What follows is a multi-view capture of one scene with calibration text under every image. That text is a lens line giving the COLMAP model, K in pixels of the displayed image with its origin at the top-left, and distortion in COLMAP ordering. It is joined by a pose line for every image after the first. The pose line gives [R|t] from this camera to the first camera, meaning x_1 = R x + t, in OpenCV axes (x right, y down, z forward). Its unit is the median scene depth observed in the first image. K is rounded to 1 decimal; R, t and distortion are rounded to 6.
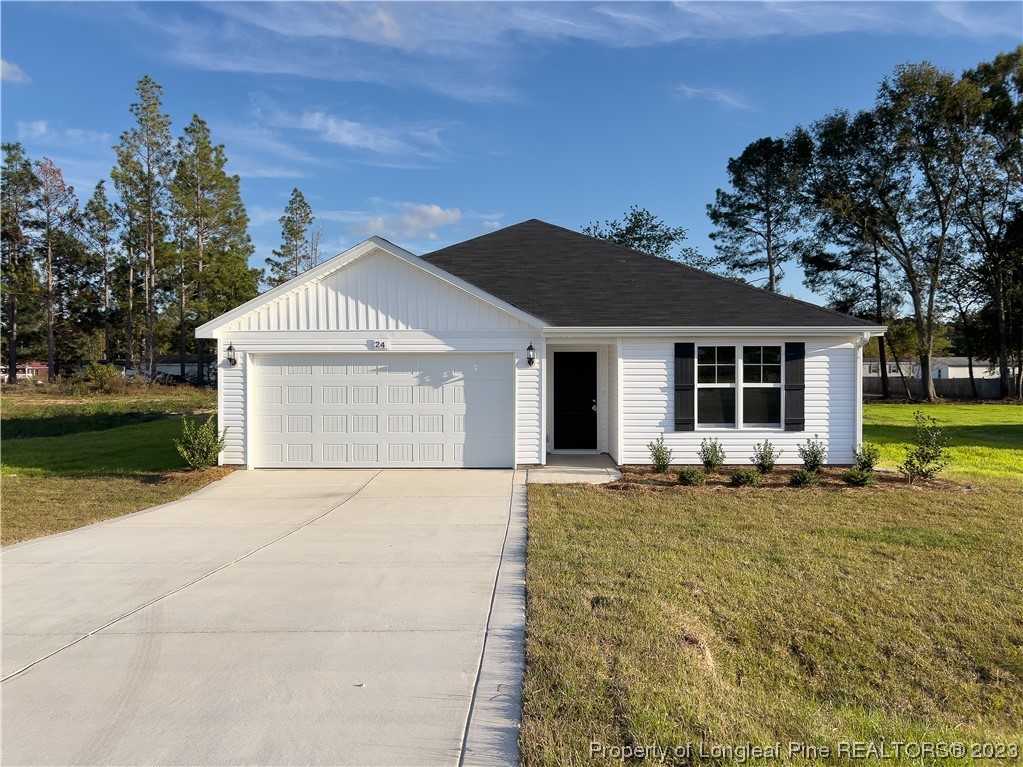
lens RADIAL K [[842.7, 0, 511.5], [0, 842.7, 383.5], [0, 0, 1]] dist [-0.002441, 0.052581]
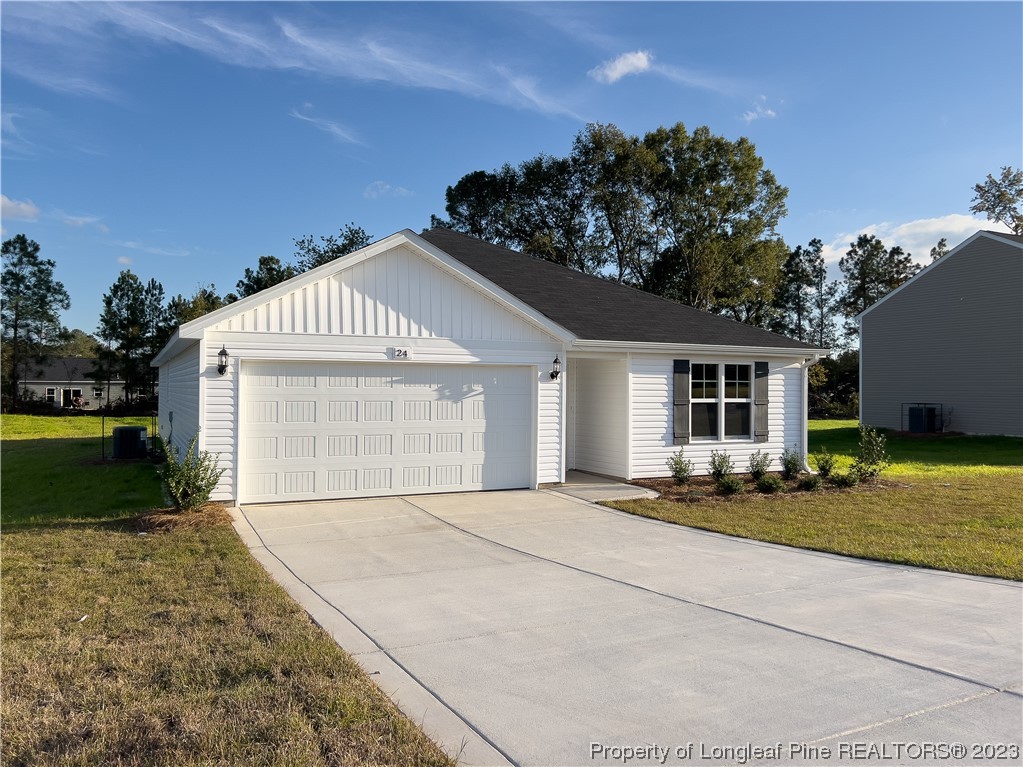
lens RADIAL K [[842.7, 0, 511.5], [0, 842.7, 383.5], [0, 0, 1]] dist [-0.002441, 0.052581]
pose [[0.881091, 0.010846, 0.472822, -0.467637], [0.002471, 0.999618, -0.027536, 0.009424], [-0.472940, 0.025430, 0.880728, 0.180811]]
